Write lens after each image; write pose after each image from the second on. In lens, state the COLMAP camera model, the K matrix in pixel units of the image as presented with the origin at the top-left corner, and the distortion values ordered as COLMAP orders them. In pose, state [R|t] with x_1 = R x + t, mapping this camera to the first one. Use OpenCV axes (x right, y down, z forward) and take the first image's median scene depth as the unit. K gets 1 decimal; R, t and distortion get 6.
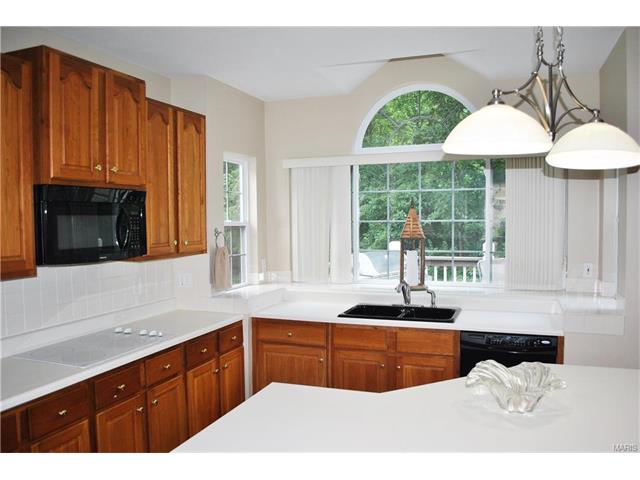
lens RADIAL K [[507.3, 0, 321.0], [0, 507.3, 240.8], [0, 0, 1]] dist [-0.067429, -0.006939]
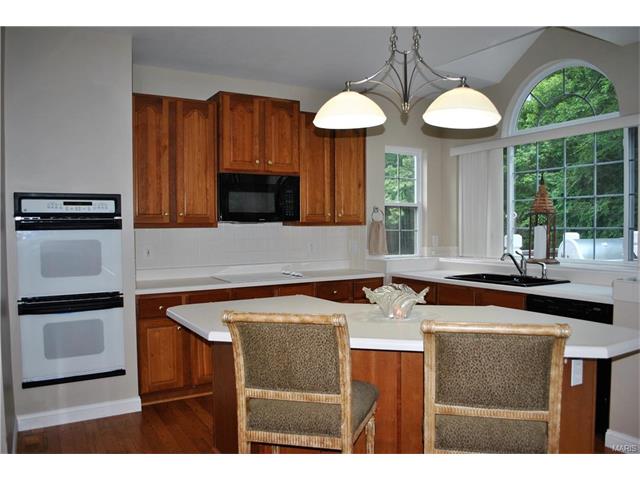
lens RADIAL K [[507.3, 0, 318.0], [0, 507.3, 241.2], [0, 0, 1]] dist [-0.067429, -0.006939]
pose [[0.768075, 0.024714, -0.639882, 0.640602], [-0.031133, 0.999514, 0.001233, 0.085309], [0.639602, 0.018975, 0.768472, -0.089848]]
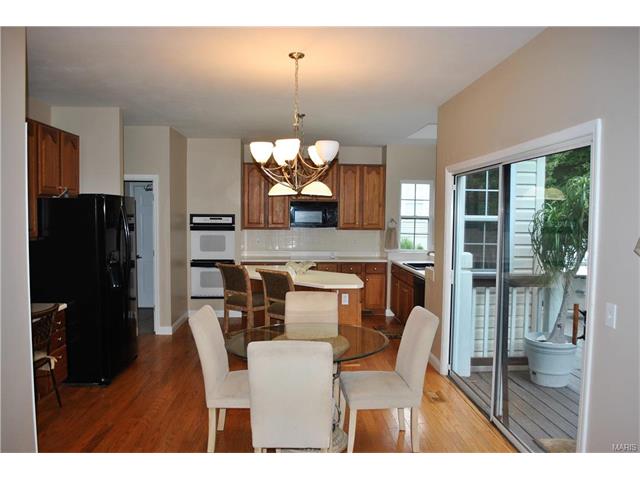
lens RADIAL K [[507.3, 0, 320.5], [0, 507.3, 239.3], [0, 0, 1]] dist [-0.067429, -0.006939]
pose [[0.395502, 0.063143, -0.916292, 1.996669], [-0.058609, 0.997336, 0.043430, -0.015754], [0.916593, 0.036526, 0.398149, -0.097155]]
